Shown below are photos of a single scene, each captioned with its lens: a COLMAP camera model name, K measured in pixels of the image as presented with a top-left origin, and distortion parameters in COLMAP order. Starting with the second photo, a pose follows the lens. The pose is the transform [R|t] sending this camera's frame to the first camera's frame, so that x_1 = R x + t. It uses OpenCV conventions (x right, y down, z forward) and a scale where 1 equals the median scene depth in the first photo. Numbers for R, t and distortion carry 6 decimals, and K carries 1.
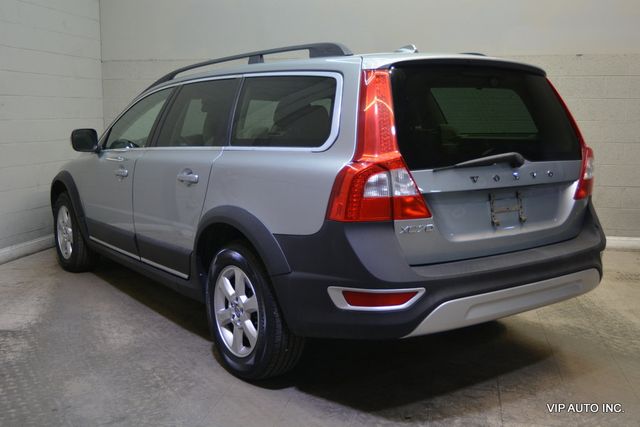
lens RADIAL K [[691.4, 0, 320.0], [0, 691.4, 213.5], [0, 0, 1]] dist [-0.005180, 0.016960]
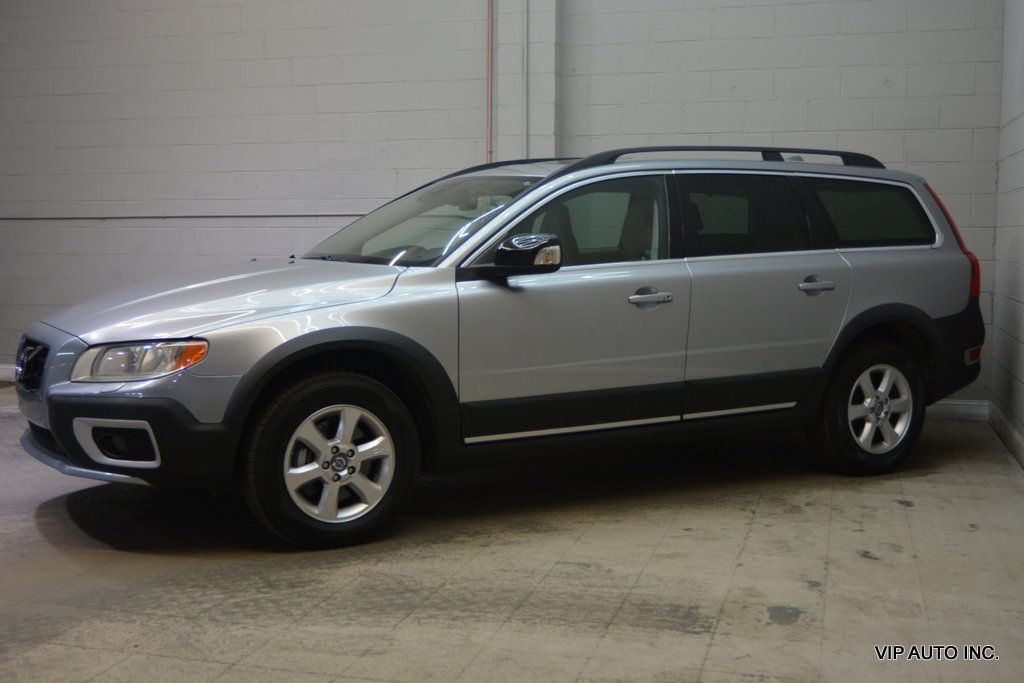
lens RADIAL K [[1167.6, 0, 512.0], [0, 1167.6, 341.5], [0, 0, 1]] dist [-0.017884, 0.003666]
pose [[0.078253, -0.098496, 0.992056, -1.760516], [0.130323, 0.987579, 0.087772, -0.167871], [-0.988379, 0.122419, 0.090117, 1.287983]]
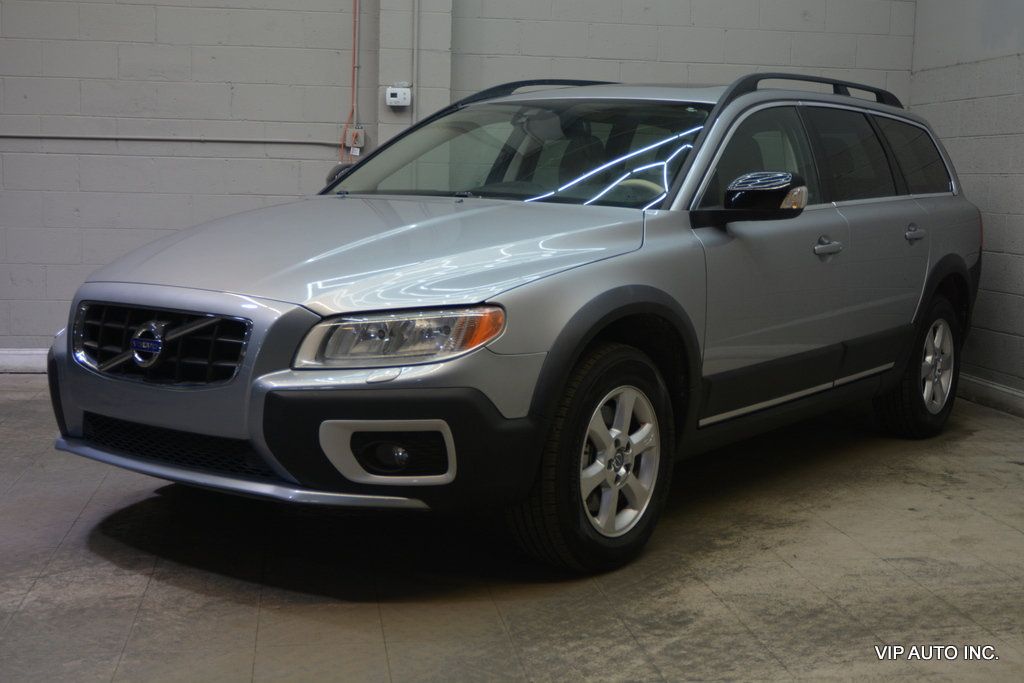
lens RADIAL K [[1318.3, 0, 512.0], [0, 1318.3, 341.5], [0, 0, 1]] dist [-0.000584, -0.013831]
pose [[-0.334426, -0.128032, 0.933685, -1.540783], [0.098728, 0.980518, 0.169816, -0.245527], [-0.937237, 0.148972, -0.315270, 1.999880]]
